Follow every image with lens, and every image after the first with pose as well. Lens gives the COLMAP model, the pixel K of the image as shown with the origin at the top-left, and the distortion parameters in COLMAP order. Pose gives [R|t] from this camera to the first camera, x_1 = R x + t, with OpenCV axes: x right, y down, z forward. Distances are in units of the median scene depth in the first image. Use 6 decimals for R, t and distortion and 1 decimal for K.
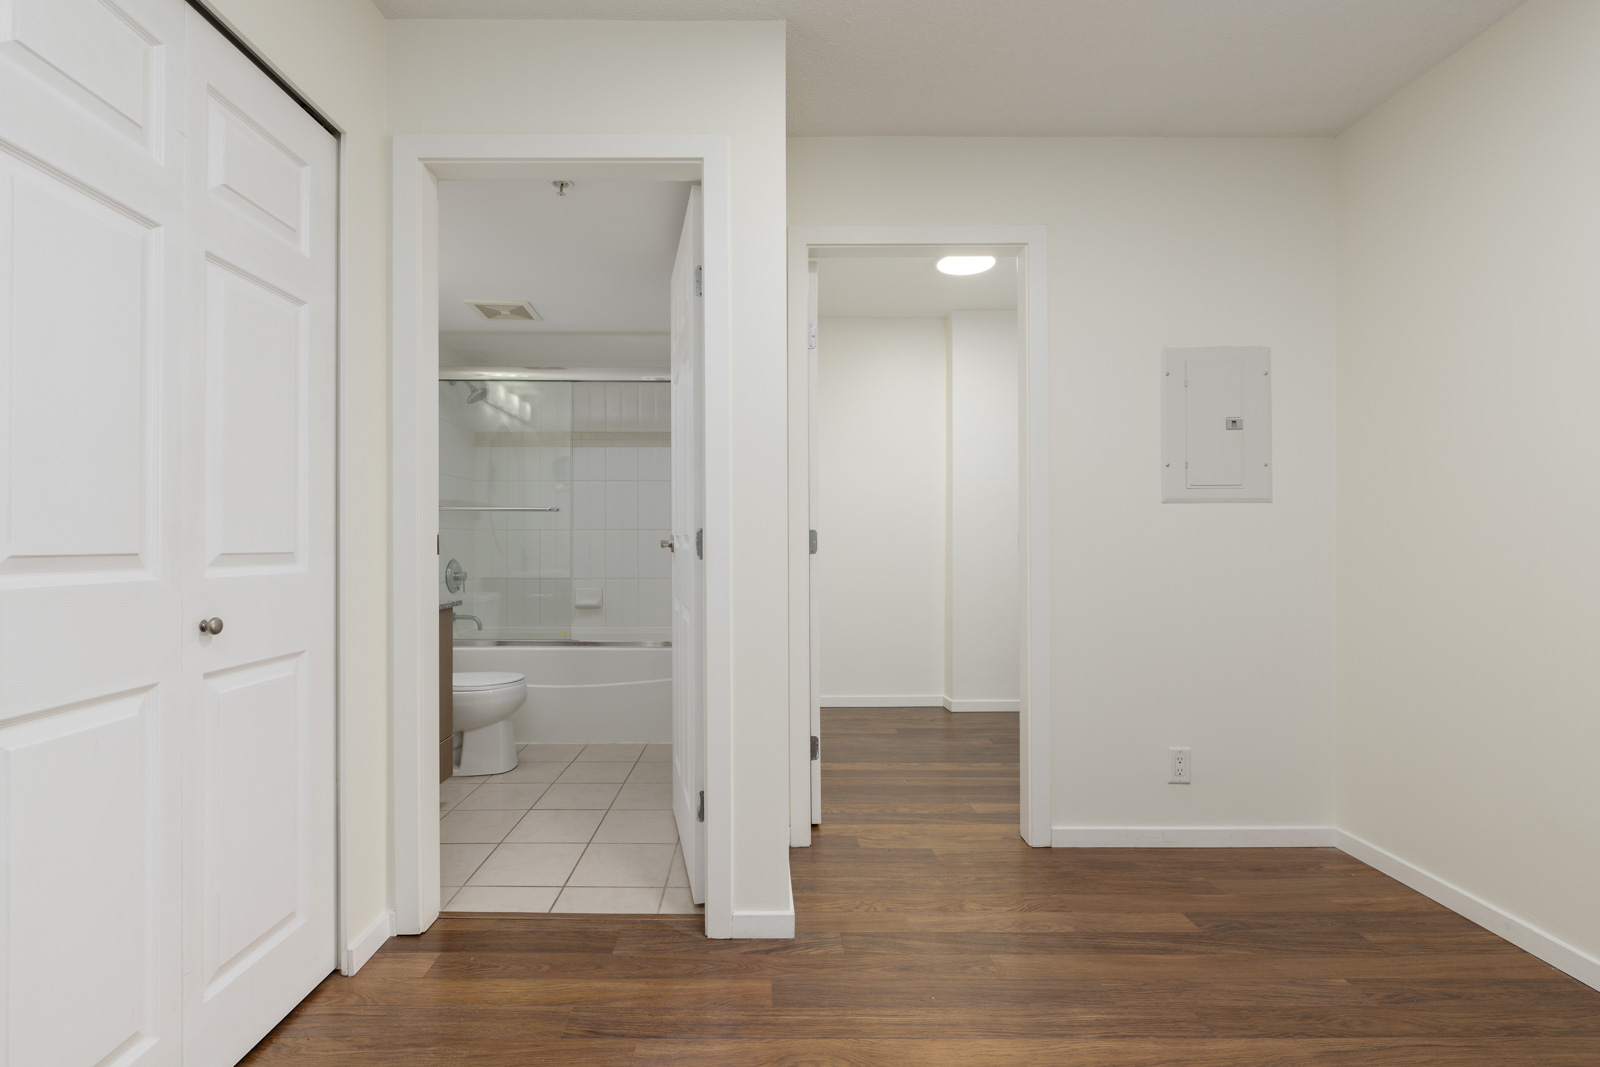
lens RADIAL K [[695.2, 0, 792.6], [0, 695.2, 536.6], [0, 0, 1]] dist [-0.001576, 0.001015]
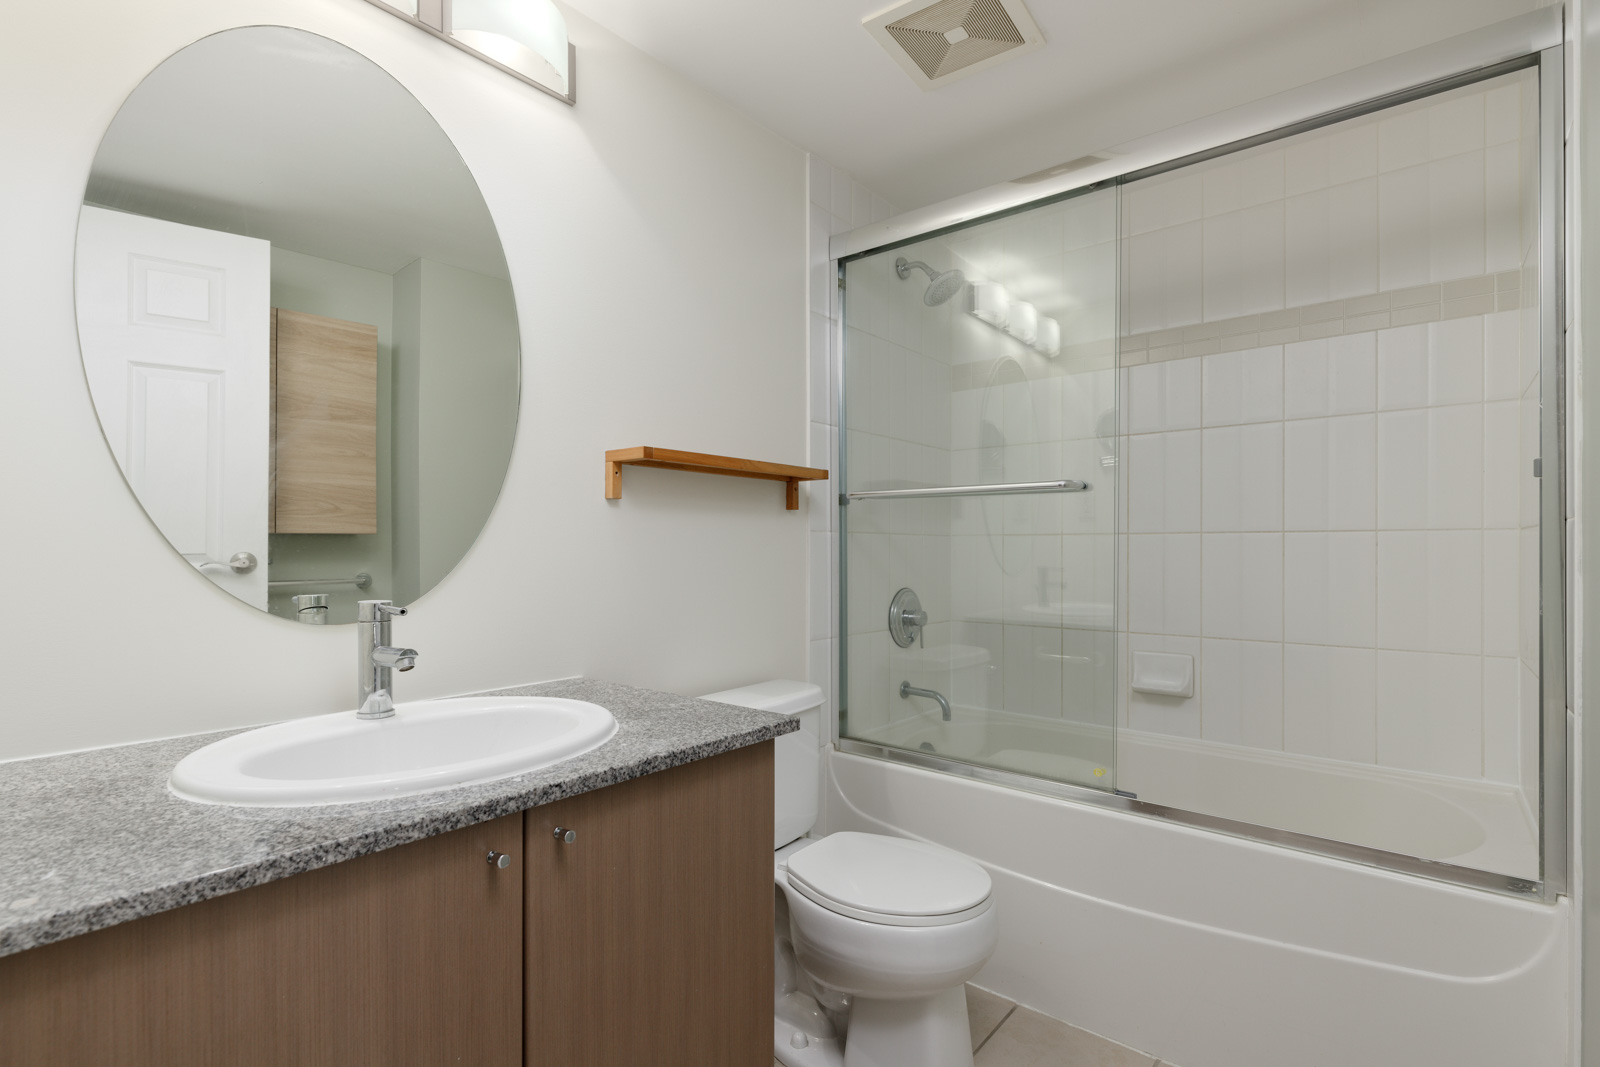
lens RADIAL K [[785.0, 0, 783.5], [0, 785.0, 540.4], [0, 0, 1]] dist [0.000749, -0.000486]
pose [[0.739473, -0.004547, -0.673171, -0.132774], [0.000472, 0.999980, -0.006237, -0.001080], [0.673186, 0.004294, 0.739461, 0.459986]]
